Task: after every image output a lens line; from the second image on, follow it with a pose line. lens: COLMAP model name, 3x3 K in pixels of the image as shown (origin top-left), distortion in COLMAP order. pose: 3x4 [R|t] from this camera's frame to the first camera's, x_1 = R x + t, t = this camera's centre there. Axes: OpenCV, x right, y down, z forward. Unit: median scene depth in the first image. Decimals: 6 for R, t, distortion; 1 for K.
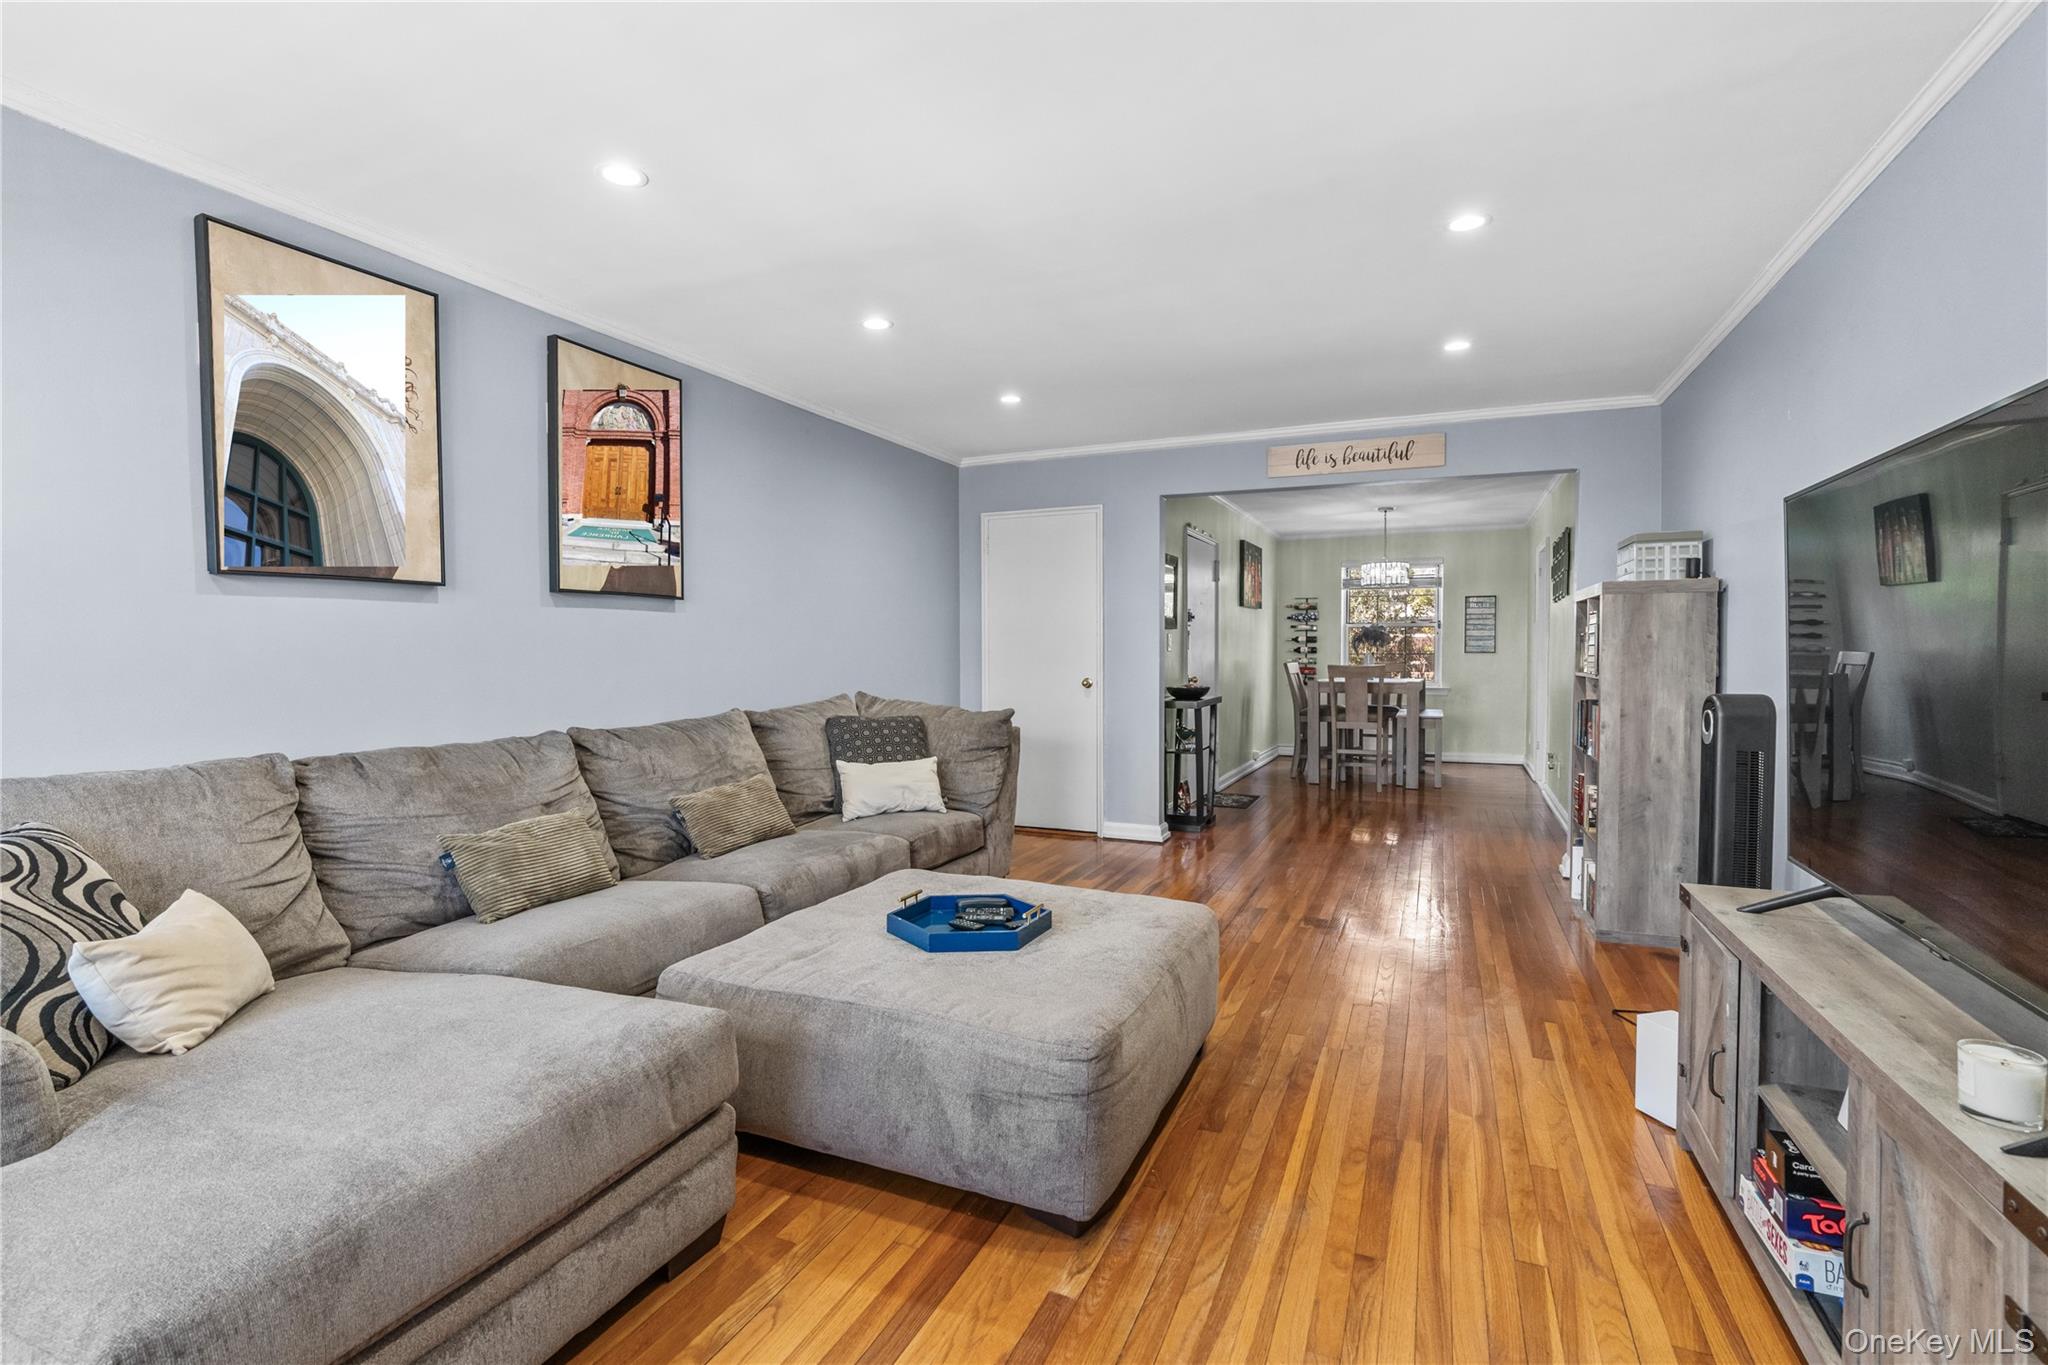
lens RADIAL K [[921.9, 0, 1044.0], [0, 921.9, 674.5], [0, 0, 1]] dist [-0.004195, 0.001119]
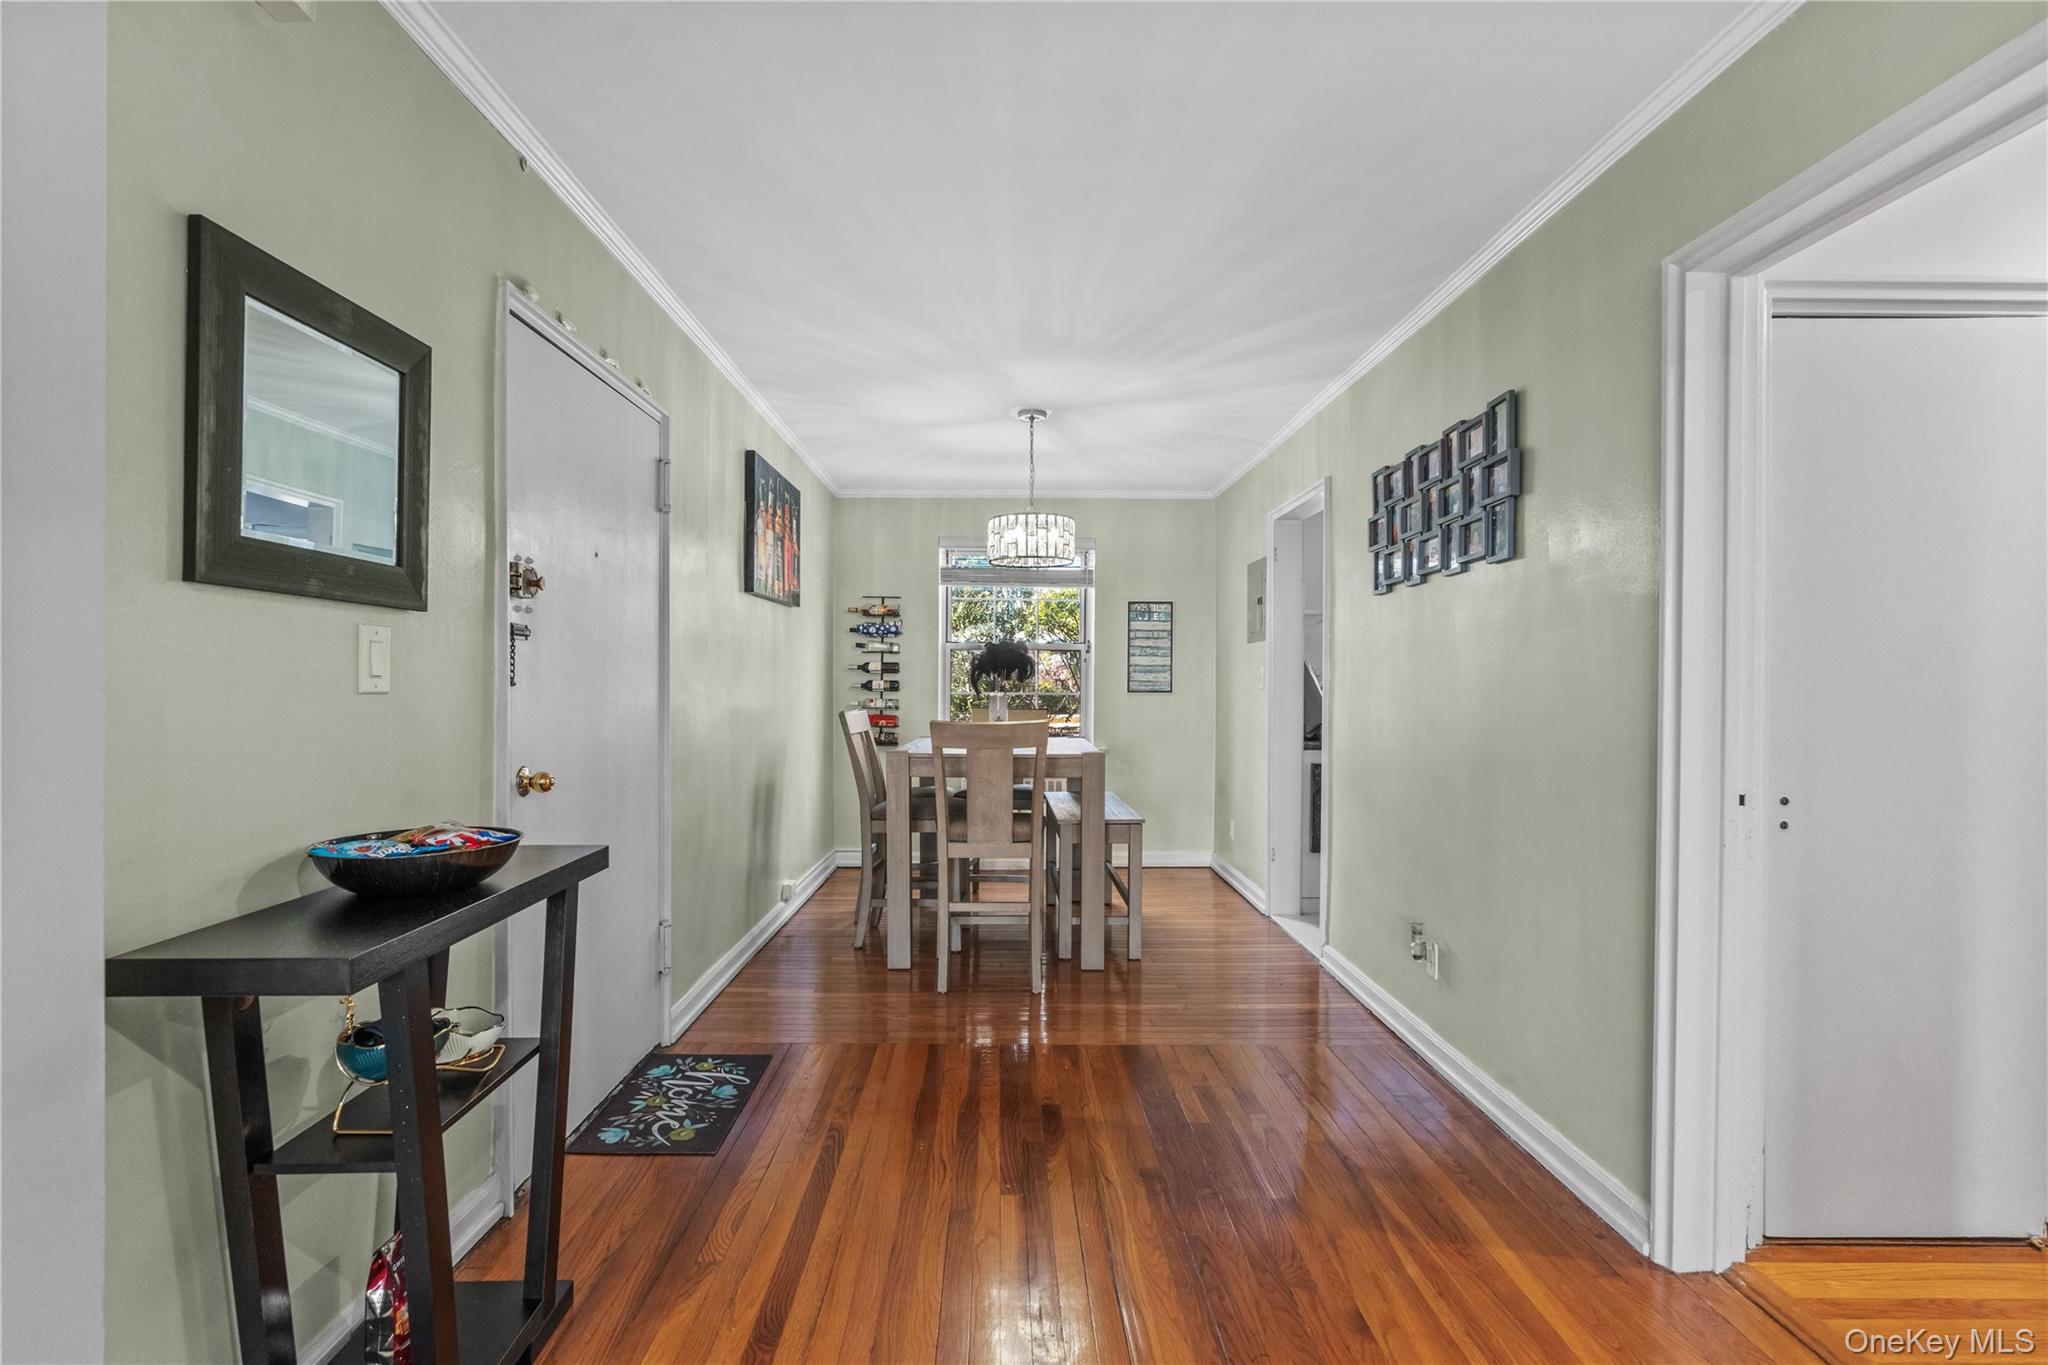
lens RADIAL K [[952.0, 0, 1016.4], [0, 952.0, 705.3], [0, 0, 1]] dist [0.000133, 0.000758]
pose [[0.912281, -0.002271, 0.409558, 0.125886], [0.003443, 0.999992, -0.002124, -0.013566], [-0.409550, 0.003348, 0.912282, 0.452661]]
